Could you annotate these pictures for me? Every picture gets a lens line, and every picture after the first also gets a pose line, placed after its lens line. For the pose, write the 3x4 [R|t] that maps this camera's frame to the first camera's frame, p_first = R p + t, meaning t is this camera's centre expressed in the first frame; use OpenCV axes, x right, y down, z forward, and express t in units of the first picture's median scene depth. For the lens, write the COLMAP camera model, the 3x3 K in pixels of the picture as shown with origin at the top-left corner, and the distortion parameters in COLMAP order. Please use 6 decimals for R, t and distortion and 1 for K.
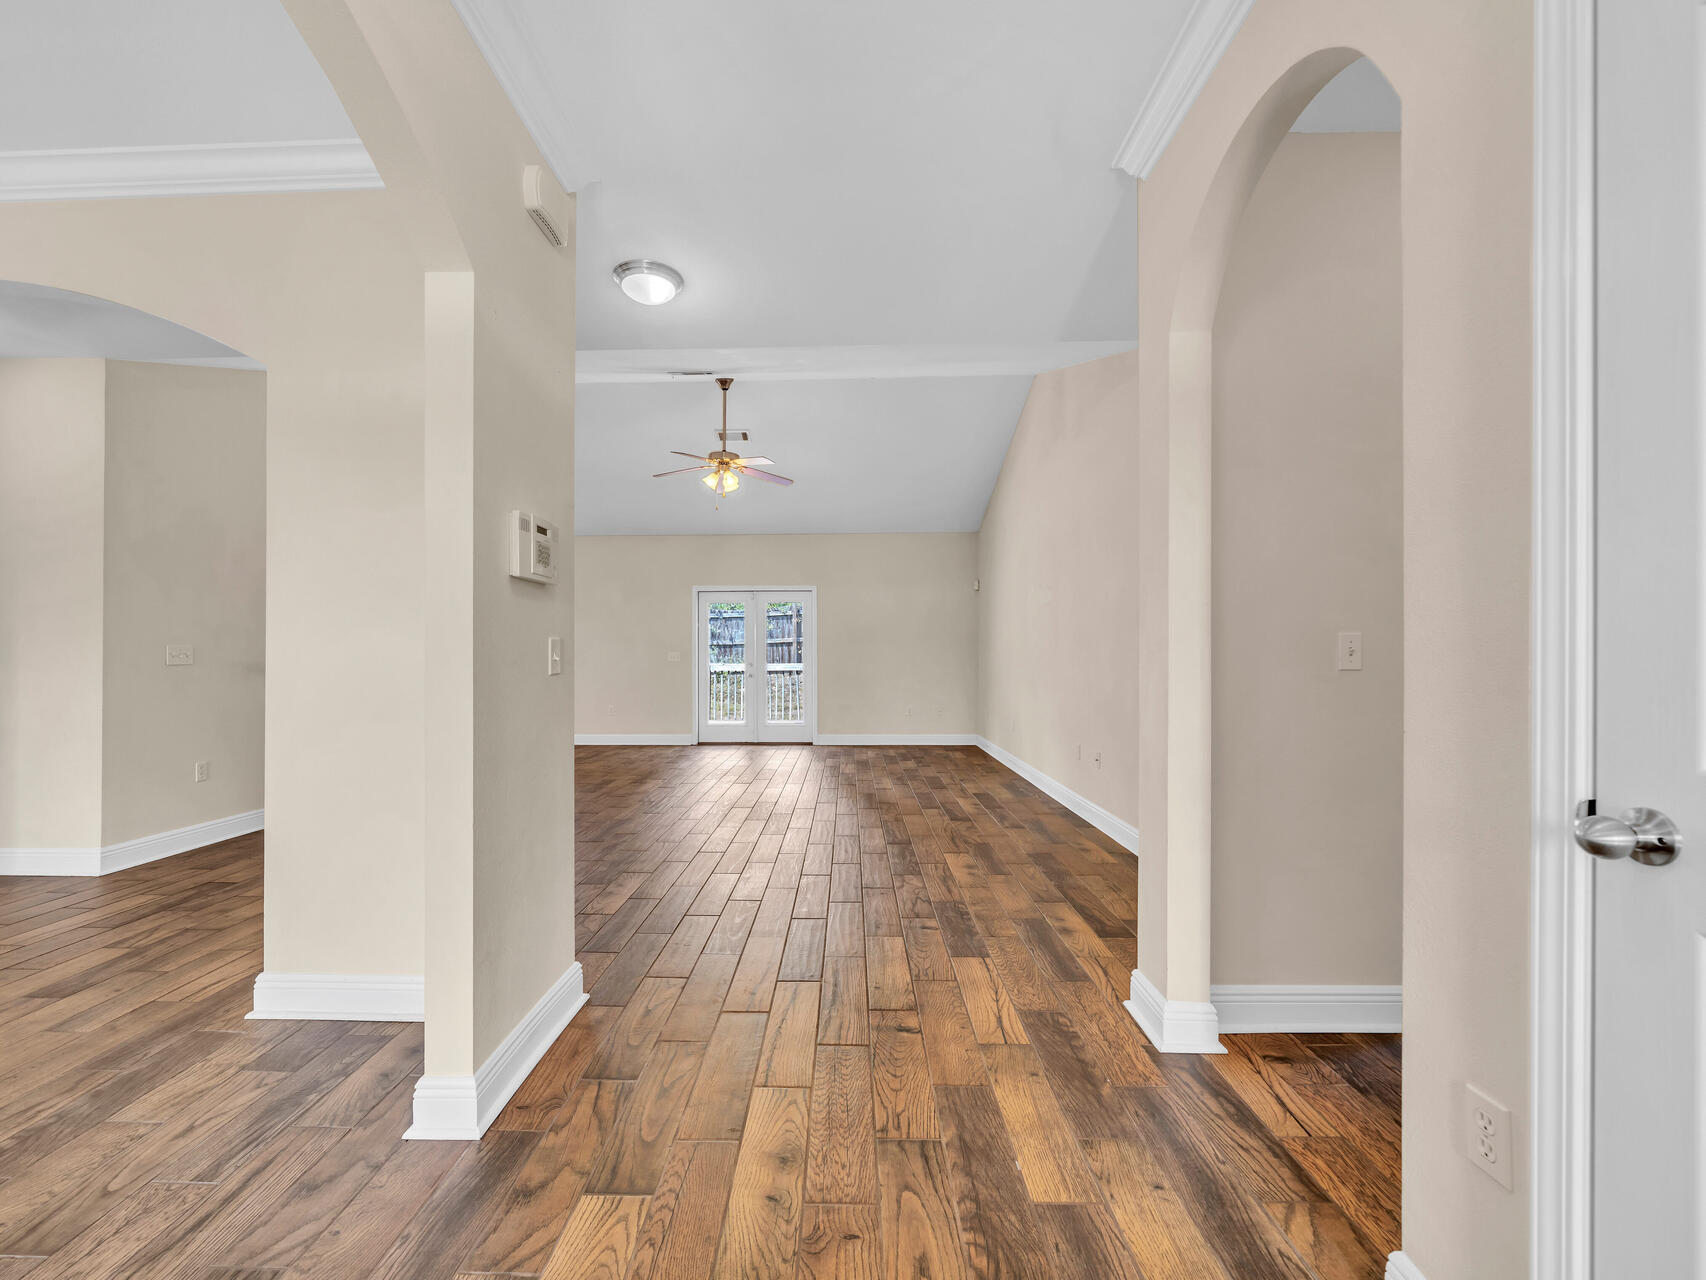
lens RADIAL K [[708.4, 0, 830.5], [0, 708.4, 660.1], [0, 0, 1]] dist [-0.008960, -0.000261]
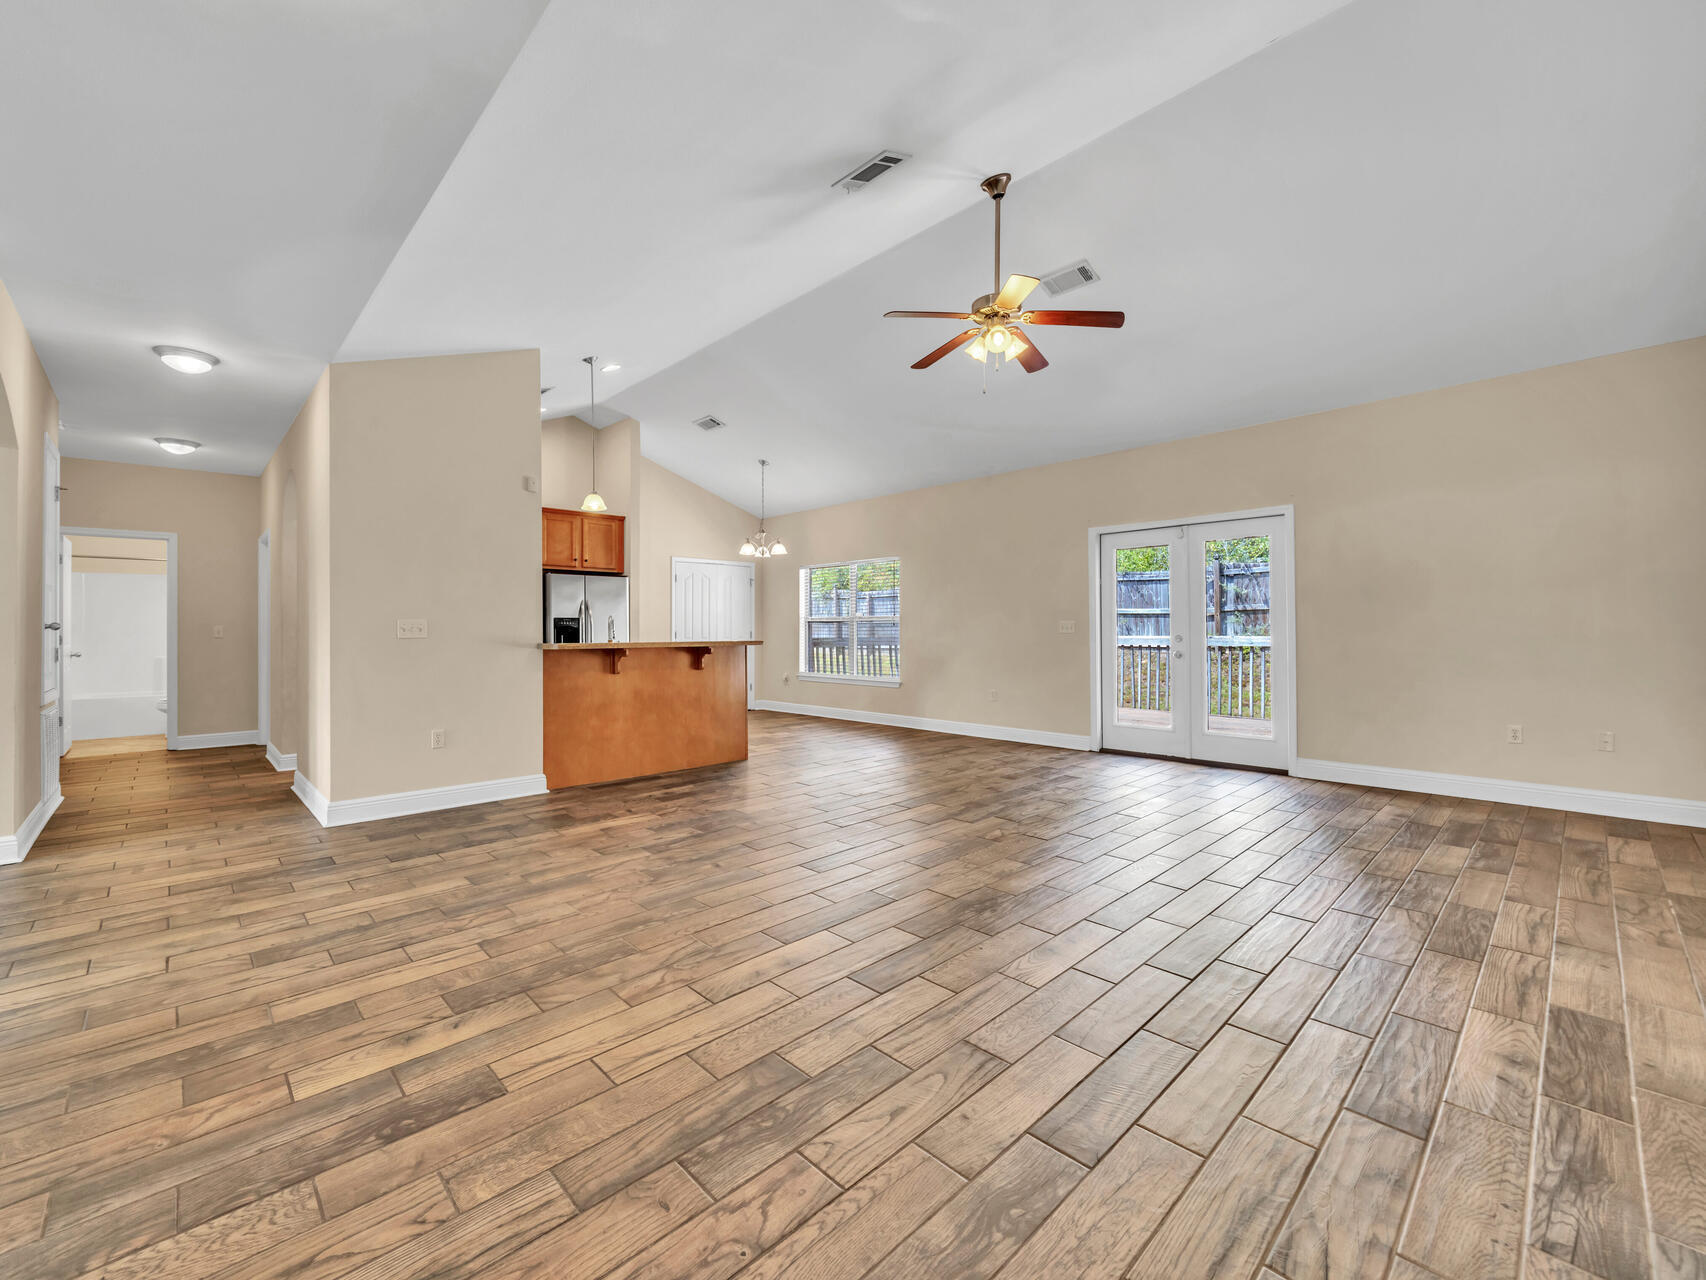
lens RADIAL K [[708.7, 0, 827.6], [0, 708.7, 634.3], [0, 0, 1]] dist [-0.001238, -0.000236]
pose [[0.701260, 0.005229, -0.712887, 0.130781], [0.000180, 0.999972, 0.007512, -0.003543], [0.712906, -0.005396, 0.701239, 0.313553]]
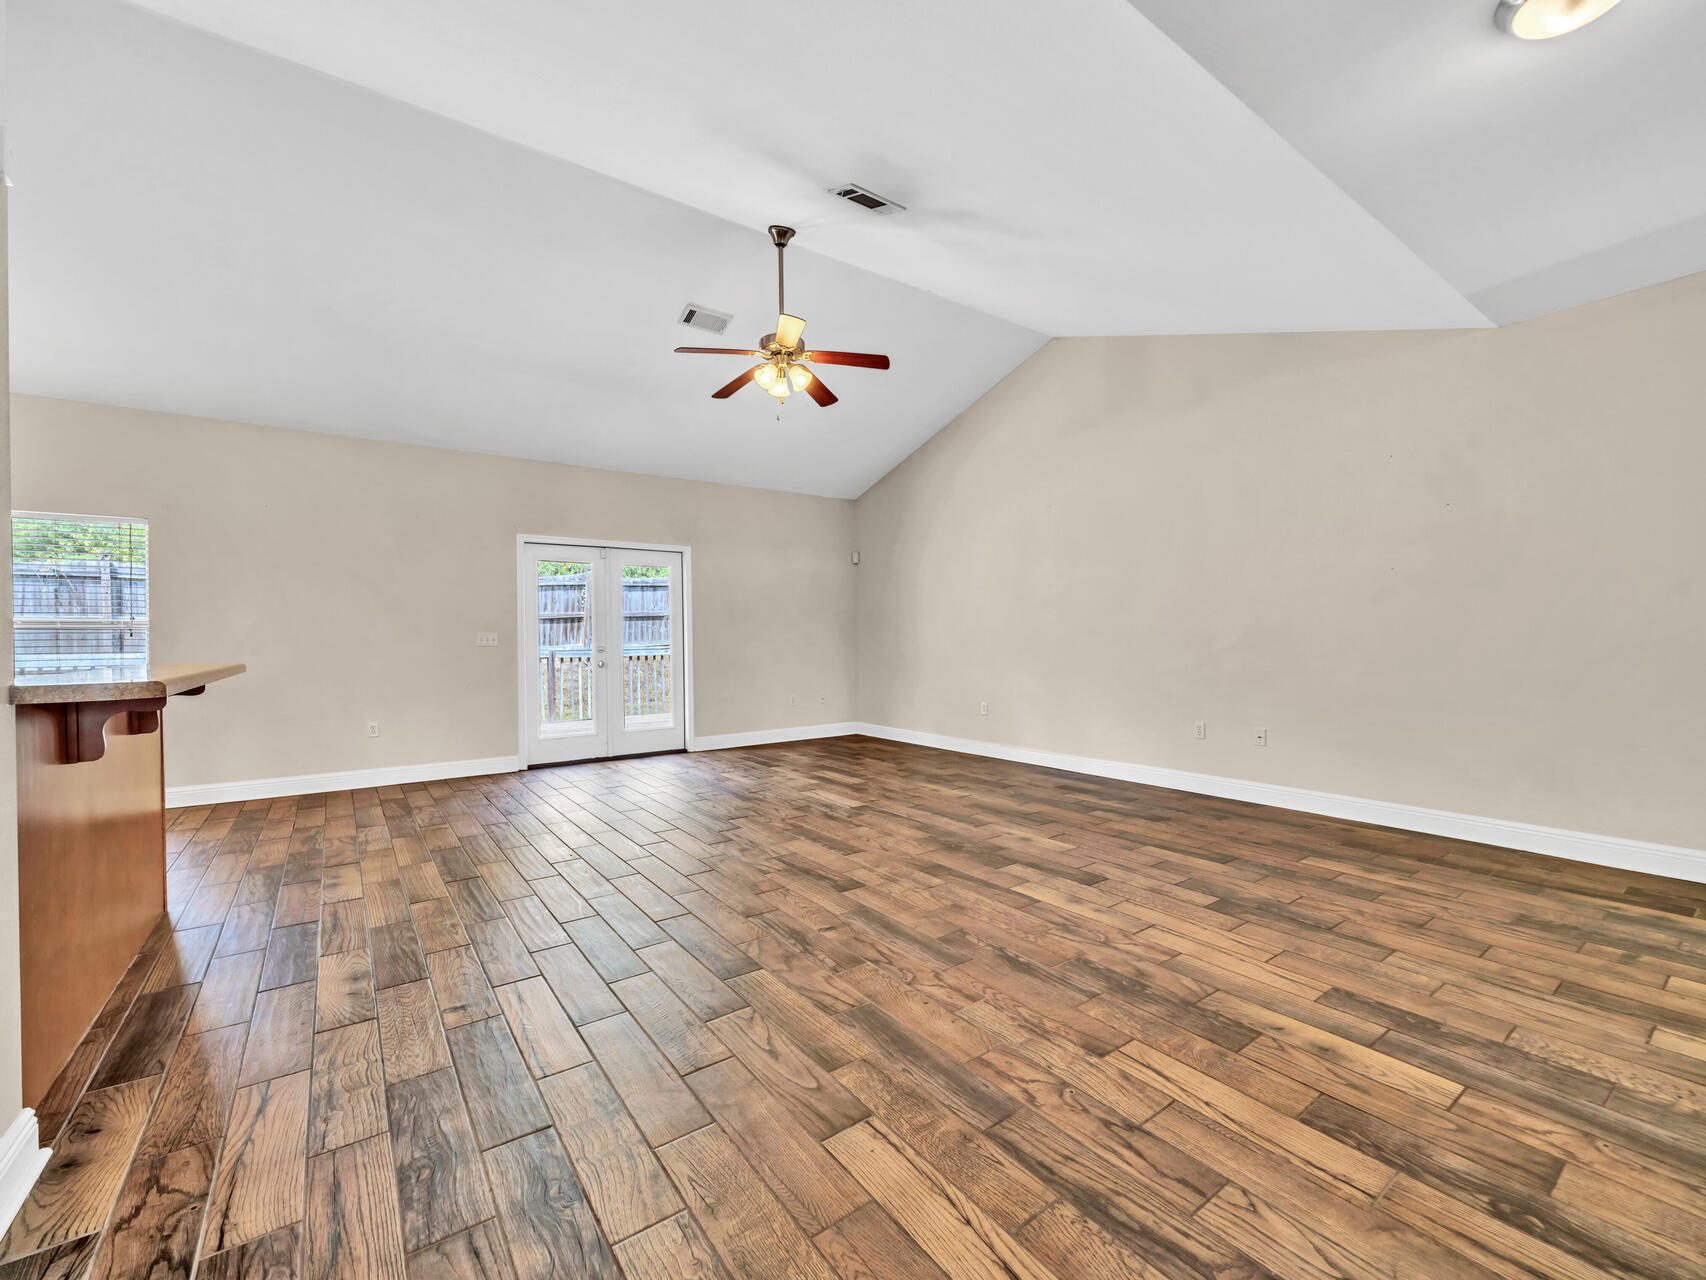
lens RADIAL K [[700.8, 0, 853.0], [0, 700.8, 640.0], [0, 0, 1]] dist [0.001419, 0.000640]
pose [[0.794553, -0.005525, 0.607169, -0.353450], [0.007638, 0.999970, -0.000896, 0.000548], [-0.607146, 0.005349, 0.794572, 0.292605]]
